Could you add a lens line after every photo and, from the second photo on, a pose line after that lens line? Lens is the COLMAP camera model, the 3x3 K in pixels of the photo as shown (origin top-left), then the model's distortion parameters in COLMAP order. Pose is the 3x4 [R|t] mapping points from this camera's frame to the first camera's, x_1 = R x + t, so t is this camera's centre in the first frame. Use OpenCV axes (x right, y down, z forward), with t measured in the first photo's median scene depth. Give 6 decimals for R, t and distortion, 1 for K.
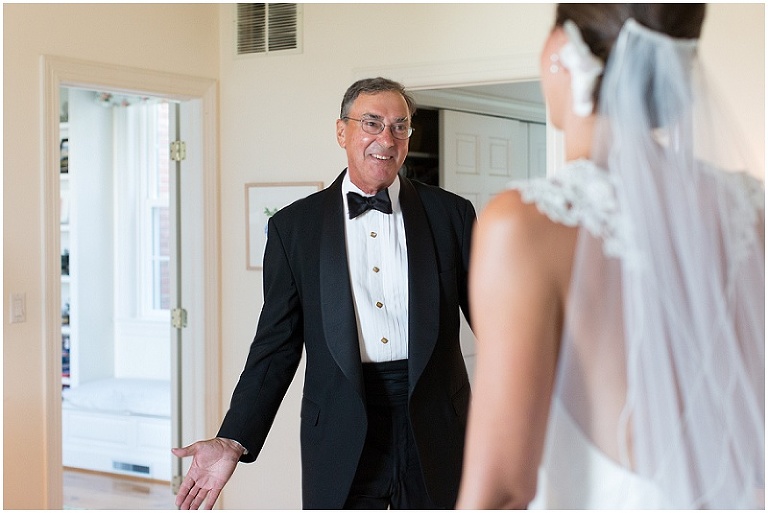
lens RADIAL K [[1172.4, 0, 384.1], [0, 1172.4, 241.5], [0, 0, 1]] dist [0.003851, 0.052118]
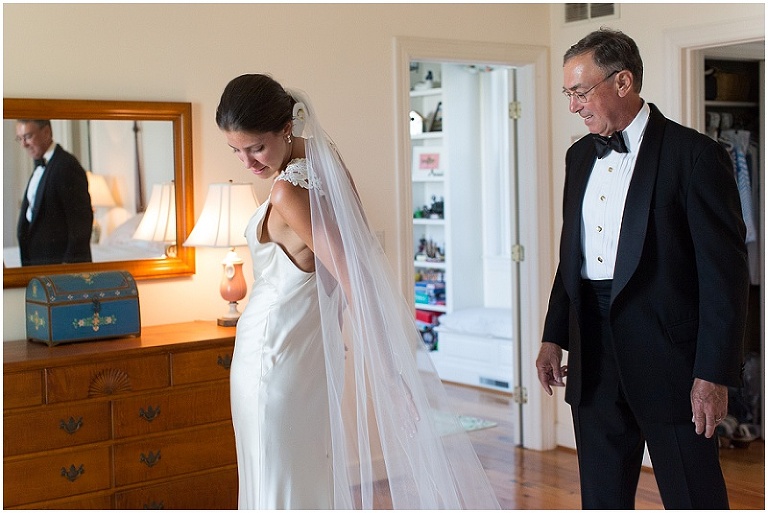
lens RADIAL K [[1106.8, 0, 384.0], [0, 1106.8, 256.5], [0, 0, 1]] dist [-0.017766, -0.062829]
pose [[0.936459, 0.004292, -0.350751, 0.085690], [0.016479, 0.998283, 0.056214, 0.003918], [0.350389, -0.058422, 0.934780, -0.079182]]
